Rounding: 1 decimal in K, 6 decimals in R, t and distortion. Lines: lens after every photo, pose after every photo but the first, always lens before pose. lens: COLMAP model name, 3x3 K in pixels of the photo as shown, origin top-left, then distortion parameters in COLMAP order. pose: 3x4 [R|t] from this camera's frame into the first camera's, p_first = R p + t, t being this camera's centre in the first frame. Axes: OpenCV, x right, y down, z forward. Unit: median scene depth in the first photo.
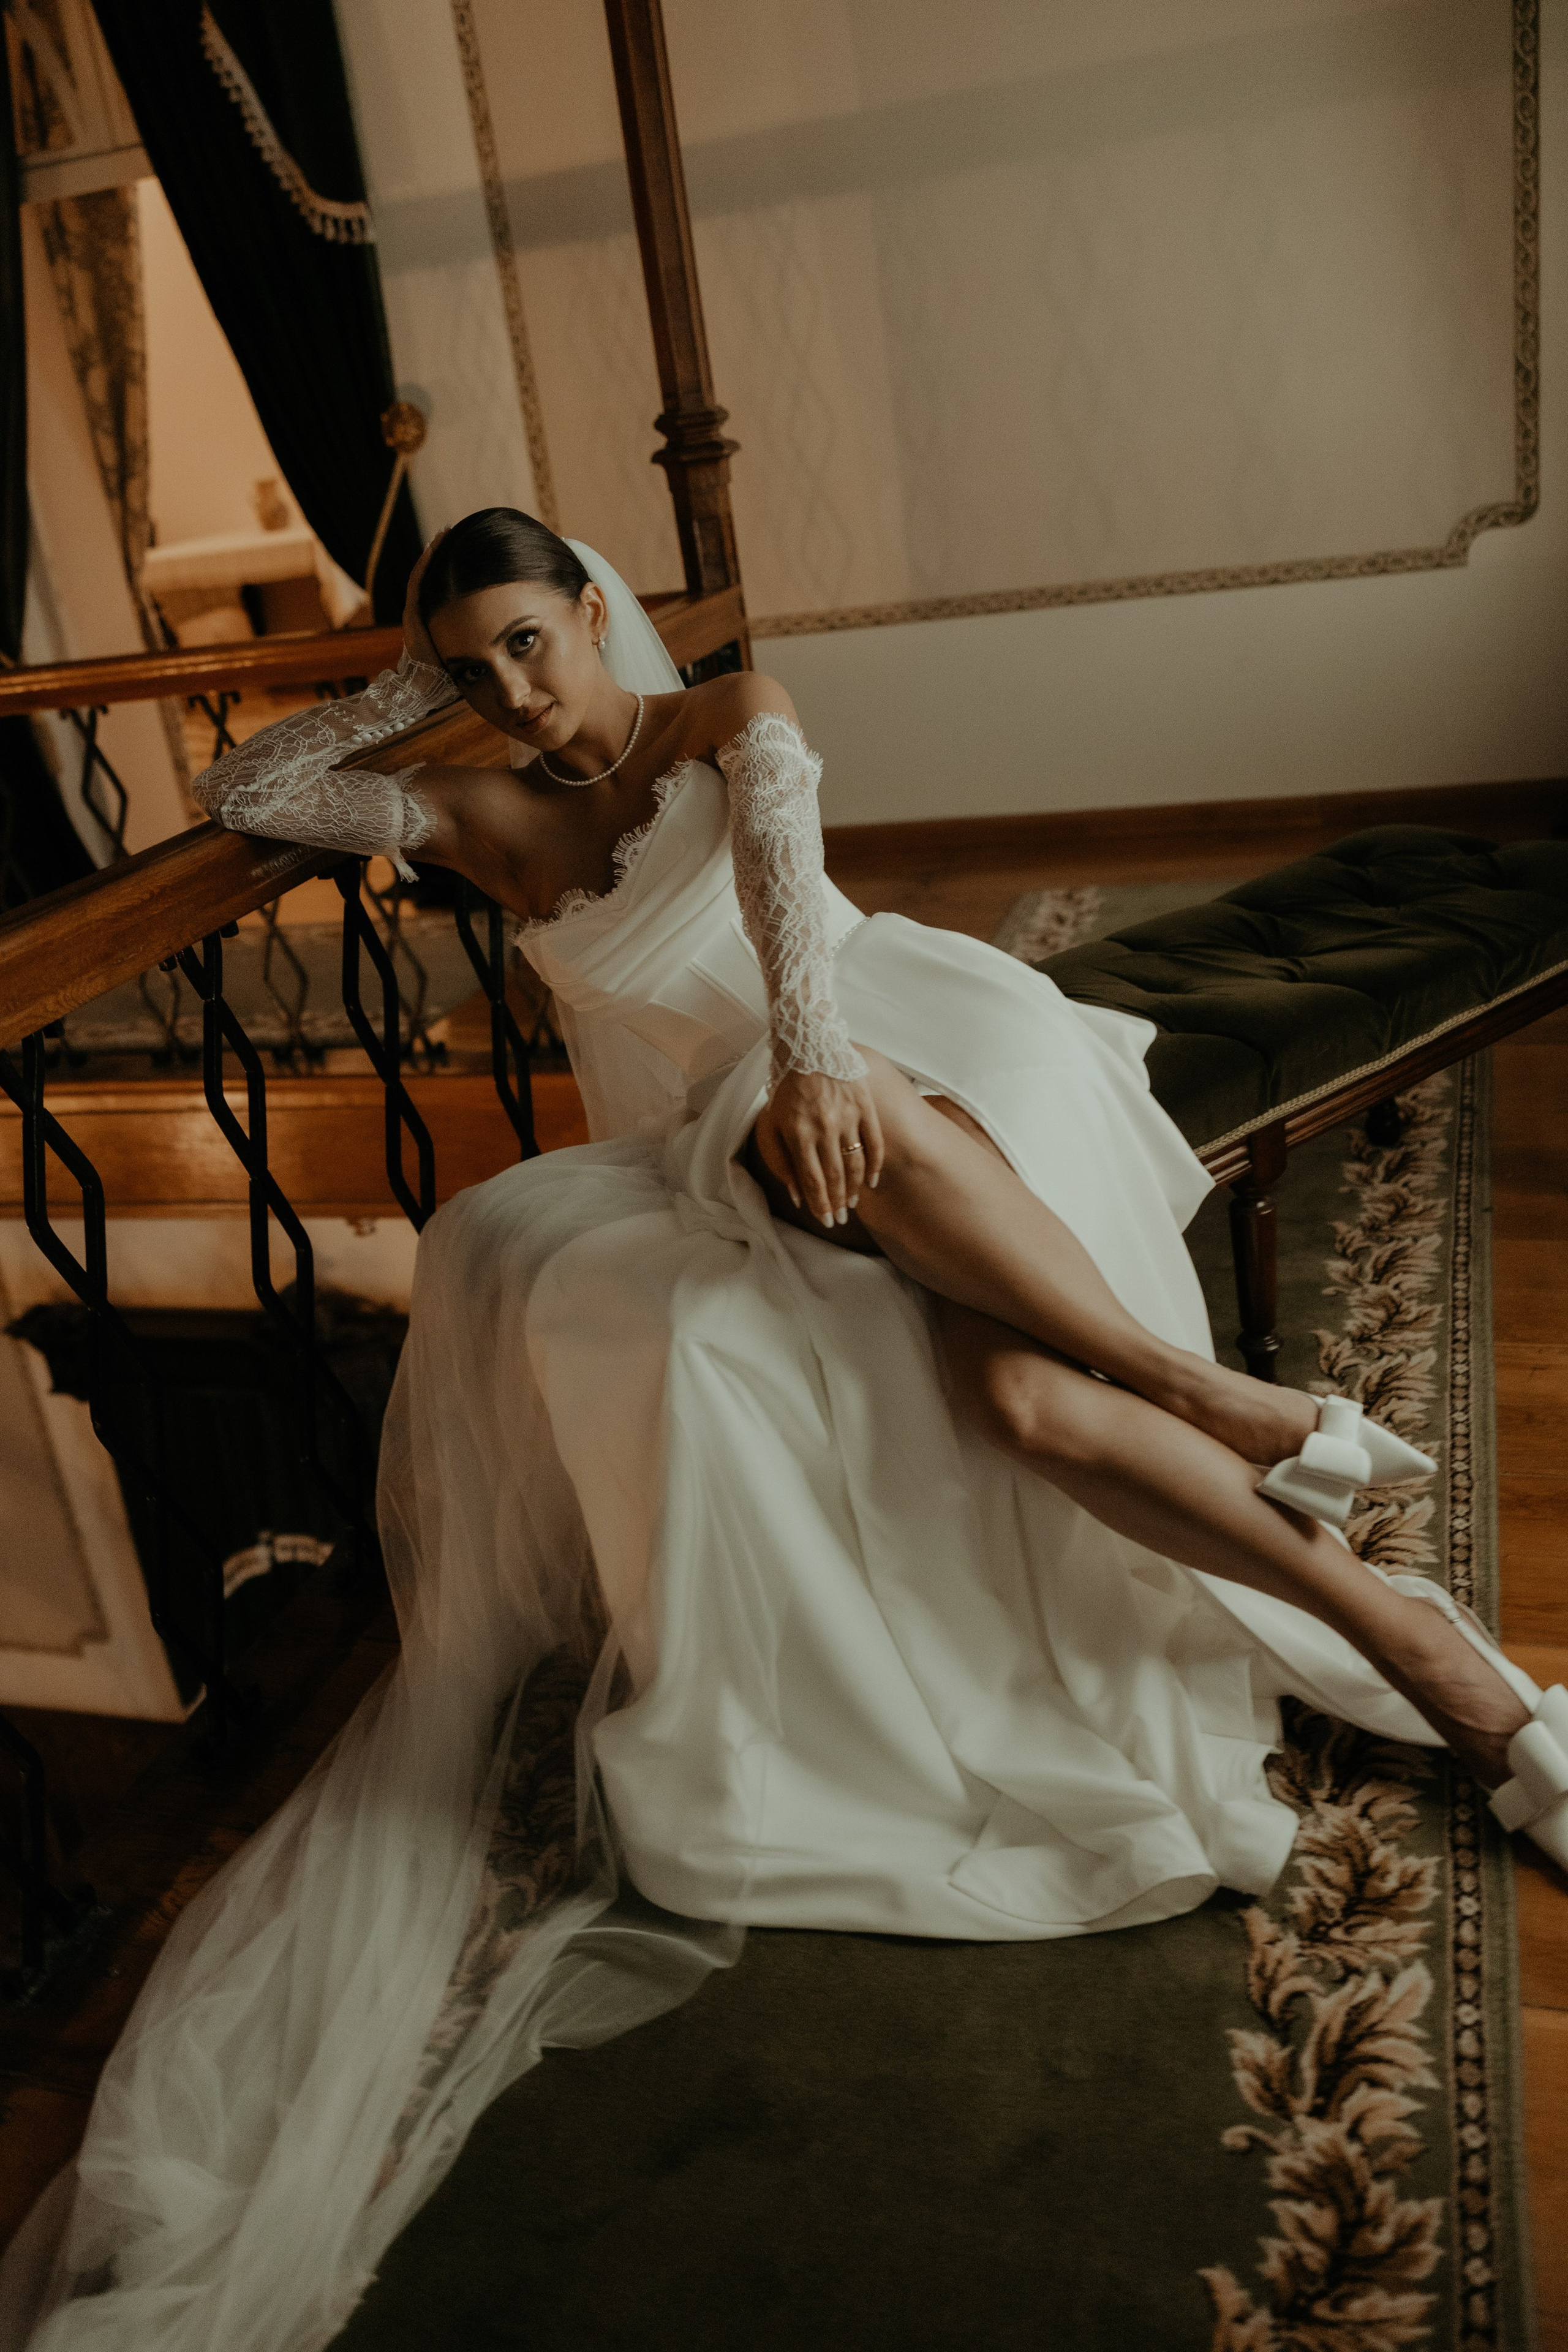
lens RADIAL K [[1946.6, 0, 782.7], [0, 1946.6, 1047.1], [0, 0, 1]] dist [0.008254, -0.008961]
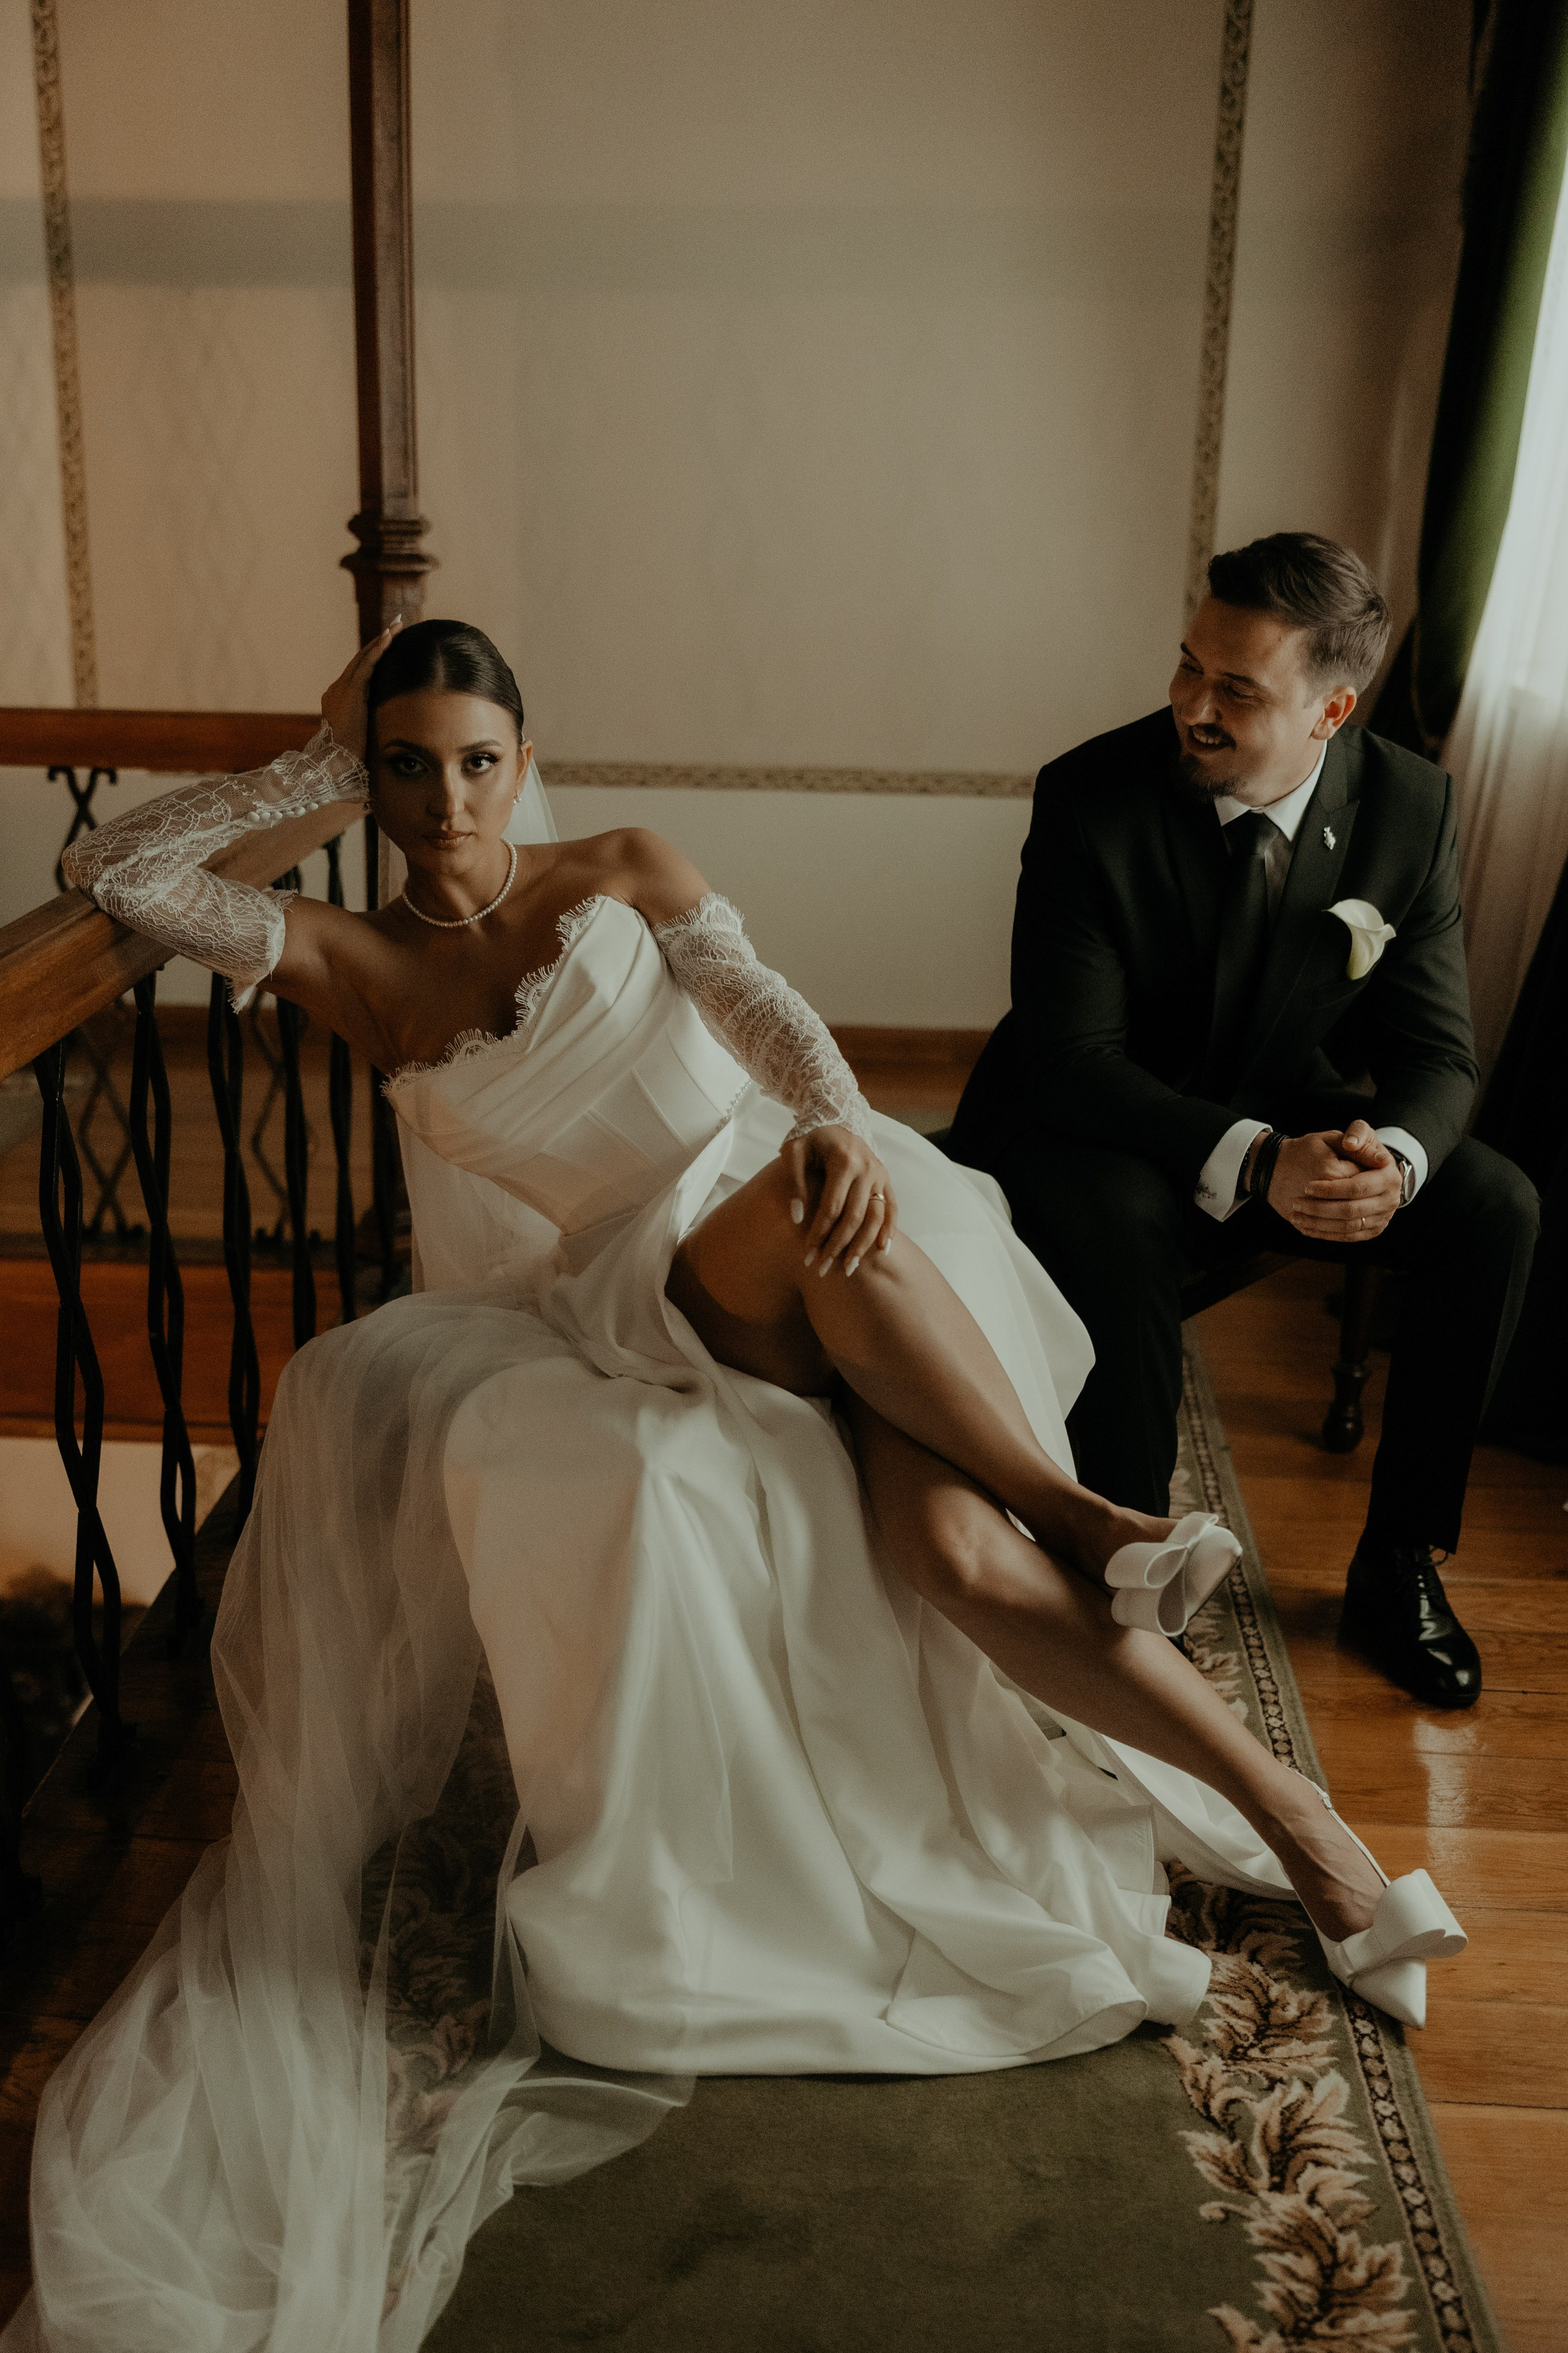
lens RADIAL K [[2486.1, 0, 784.0], [0, 2486.1, 1176.5], [0, 0, 1]] dist [-0.001552, 0.017175]
pose [[0.955385, 0.081995, 0.283754, -0.377683], [-0.062657, 0.995093, -0.076582, 0.100025], [-0.288641, 0.055386, 0.955834, -0.239184]]
